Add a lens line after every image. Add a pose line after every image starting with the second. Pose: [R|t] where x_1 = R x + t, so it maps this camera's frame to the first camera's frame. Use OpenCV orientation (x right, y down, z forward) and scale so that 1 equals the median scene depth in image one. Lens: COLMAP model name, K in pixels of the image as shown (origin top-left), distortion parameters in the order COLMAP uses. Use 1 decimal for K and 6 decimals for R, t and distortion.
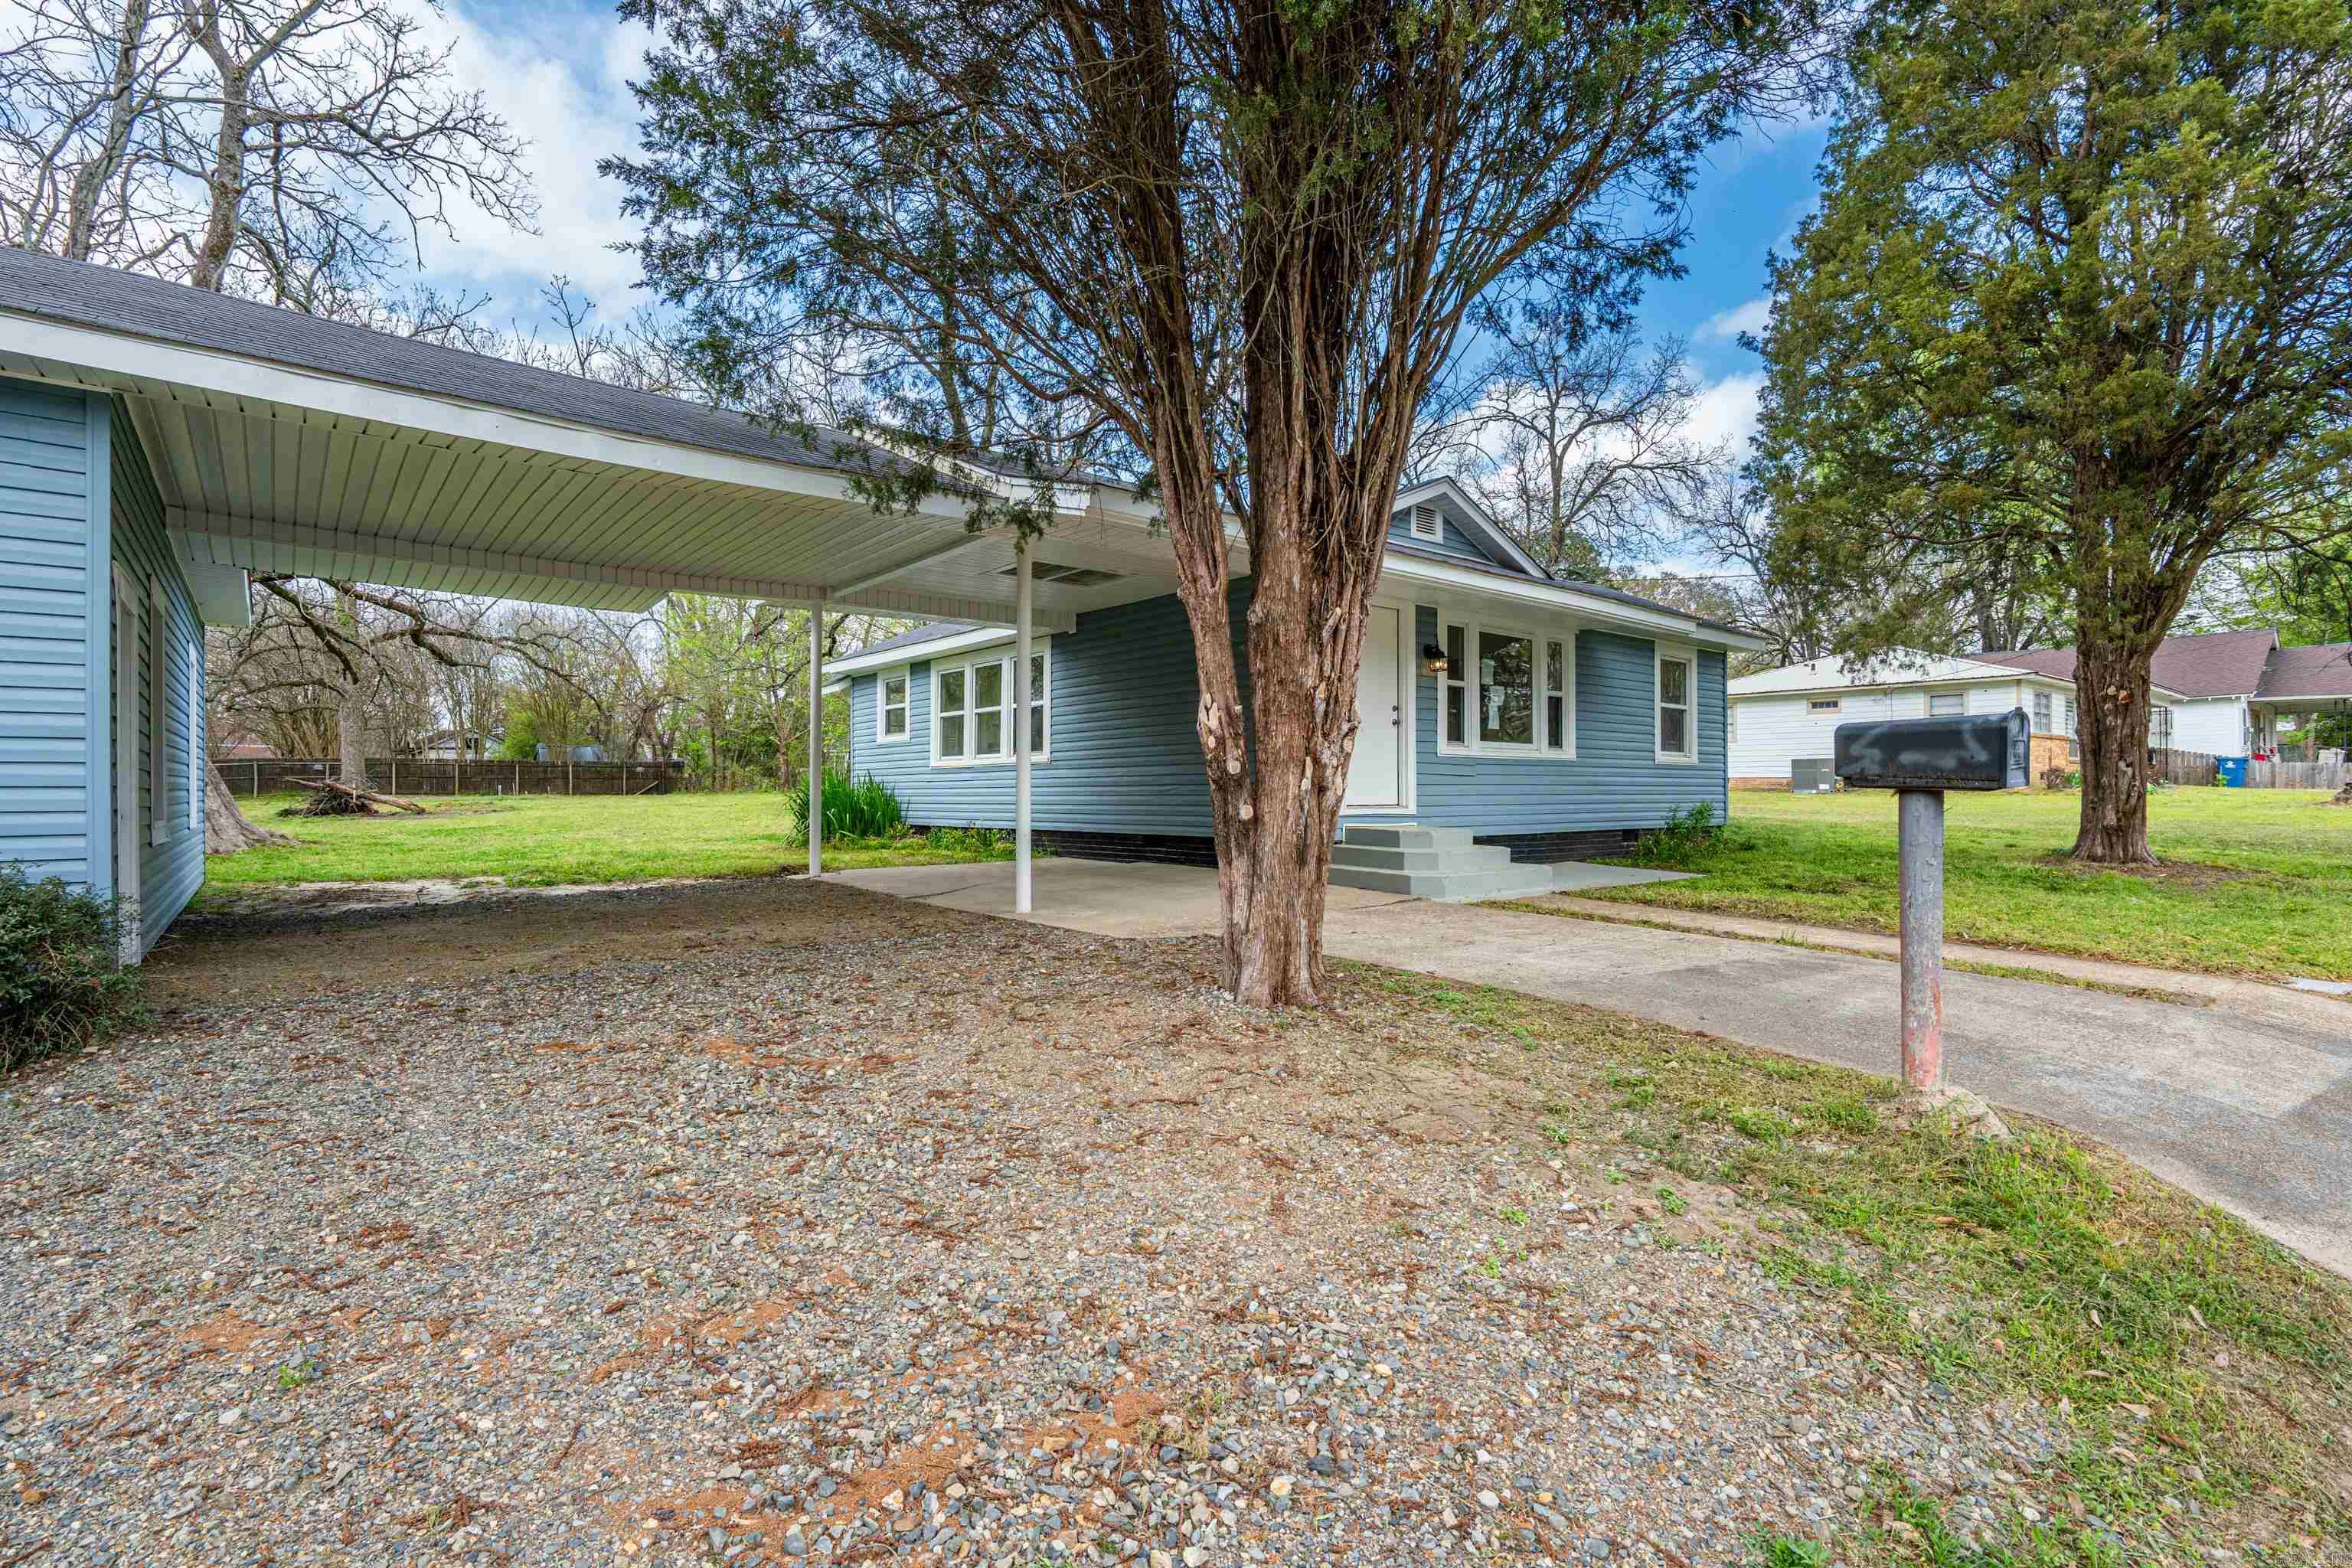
lens RADIAL K [[1095.9, 0, 1186.1], [0, 1095.9, 793.0], [0, 0, 1]] dist [-0.000143, 0.000612]
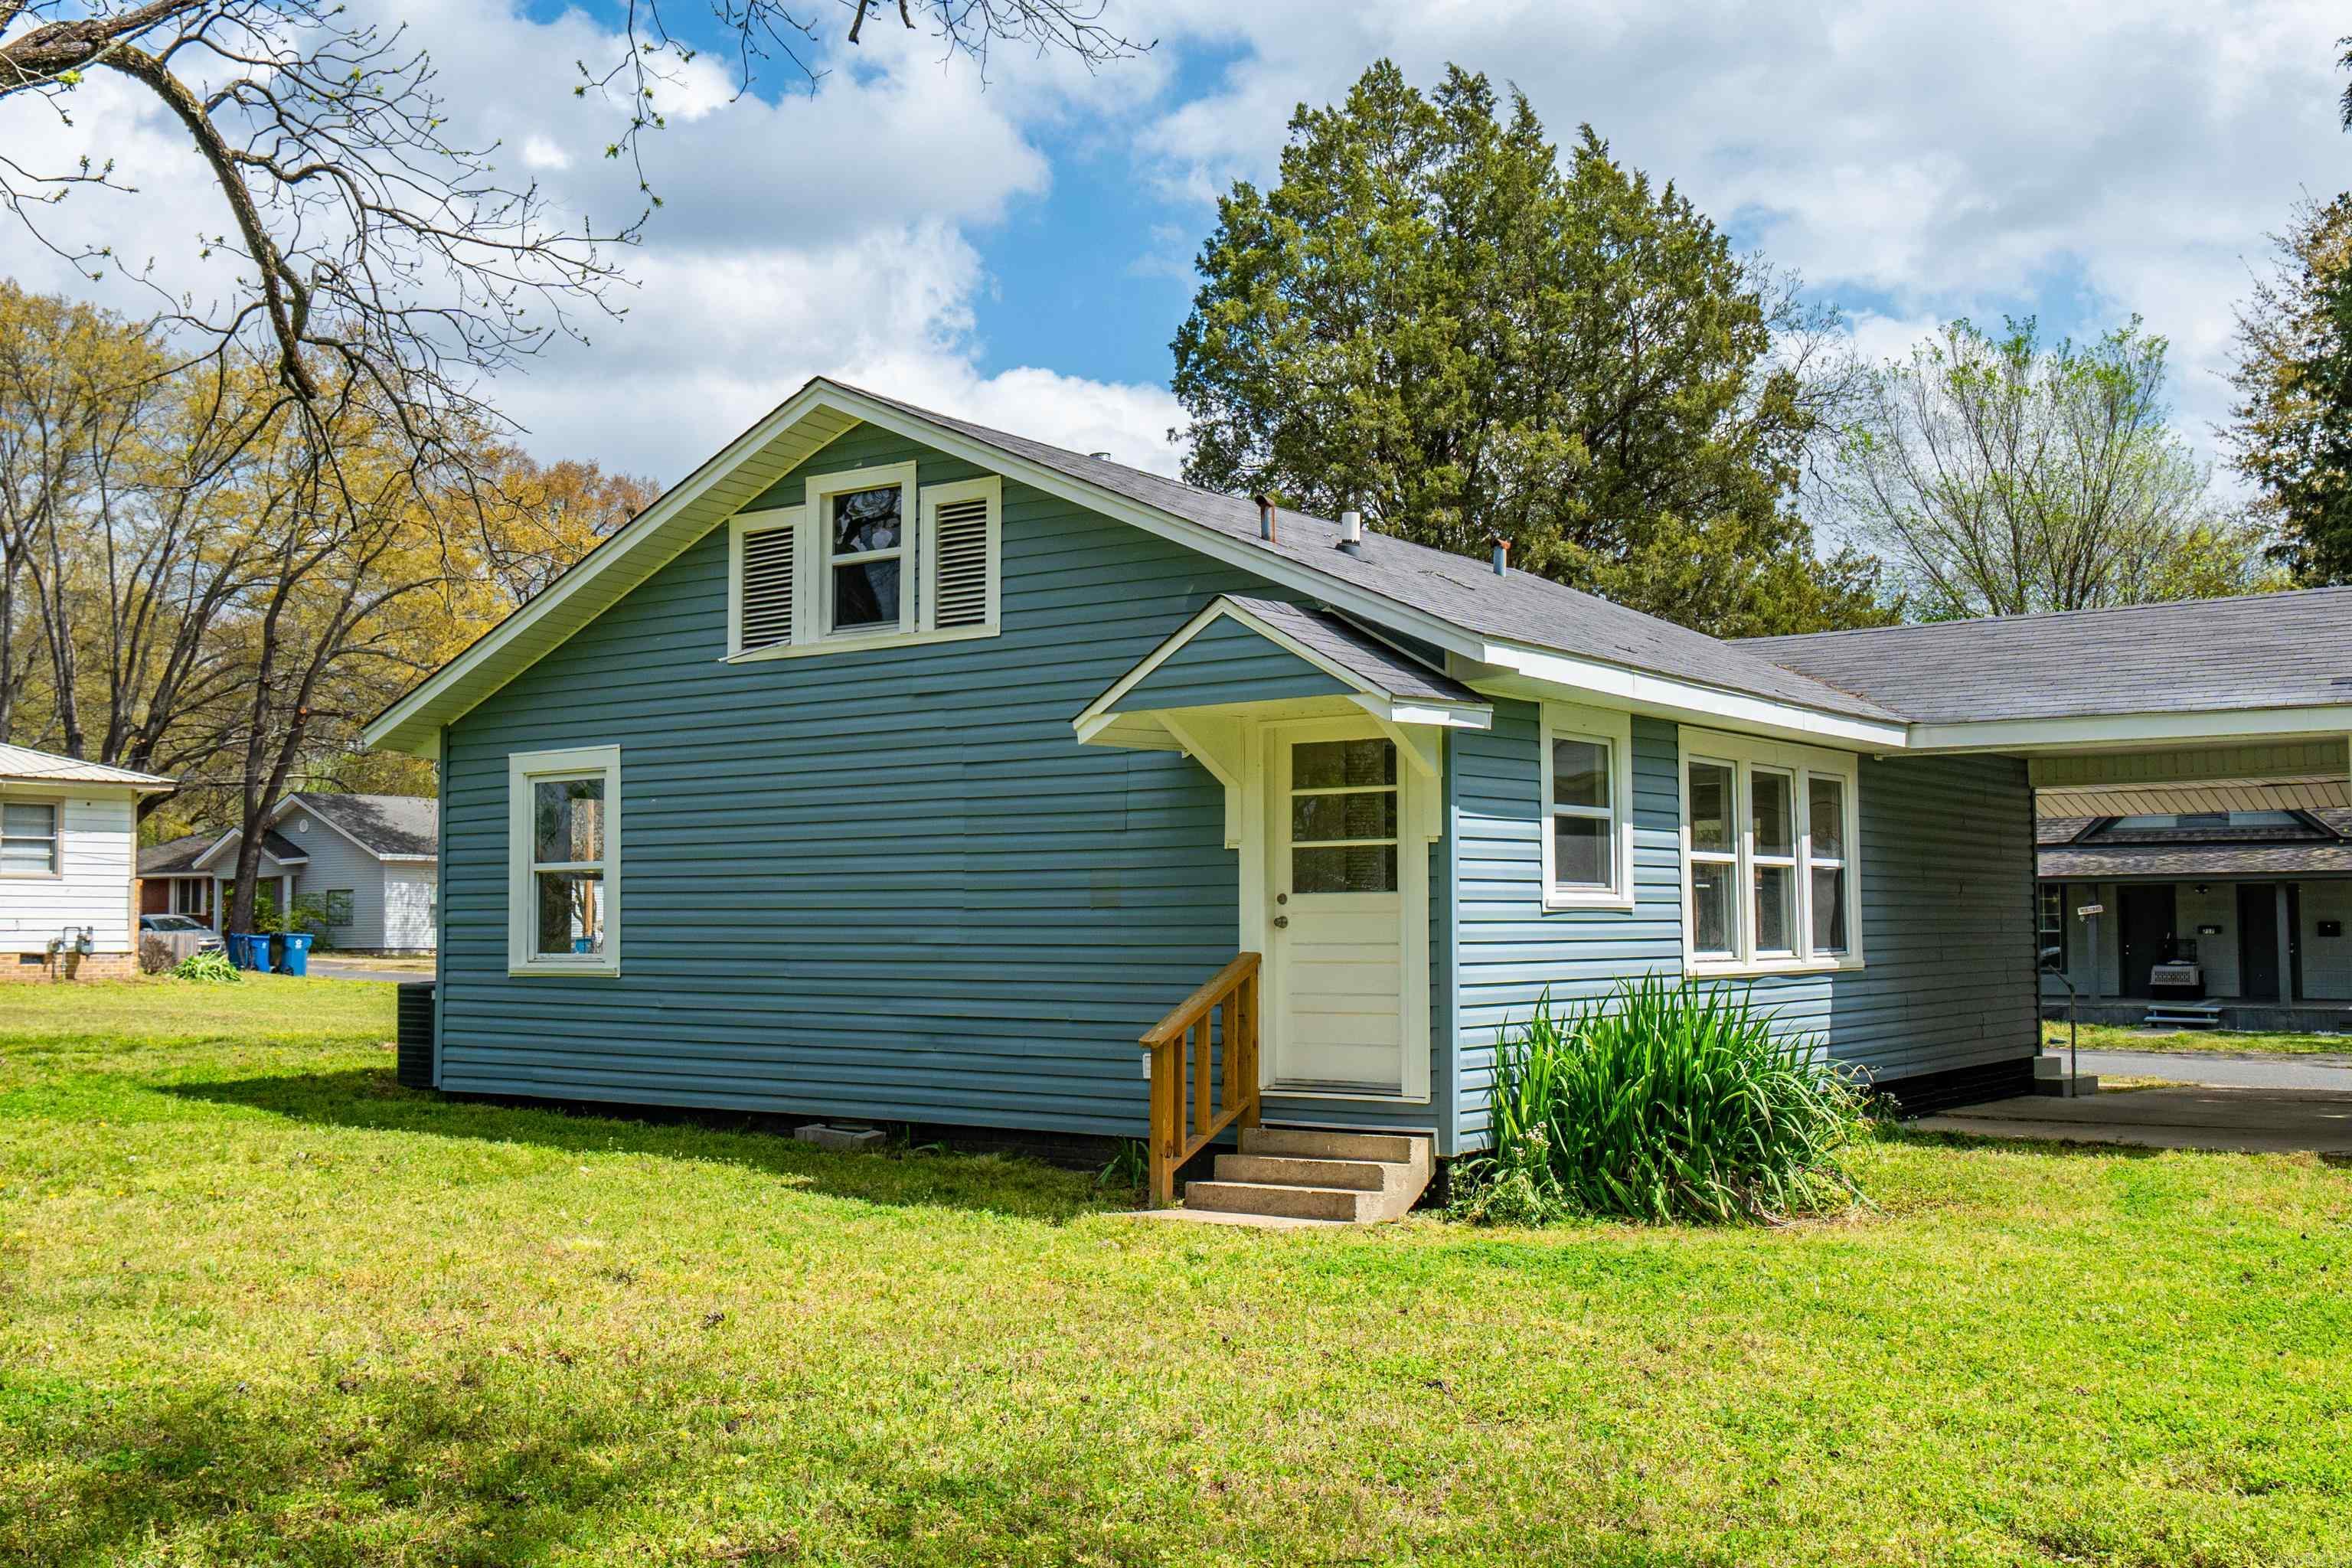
lens RADIAL K [[2239.1, 0, 1176.0], [0, 2239.1, 784.0], [0, 0, 1]] dist [0.016819, -0.009699]
pose [[-0.241113, 0.062623, 0.968475, -1.281621], [0.003078, 0.997960, -0.063763, -0.053244], [-0.970492, -0.012393, -0.240814, 1.733075]]
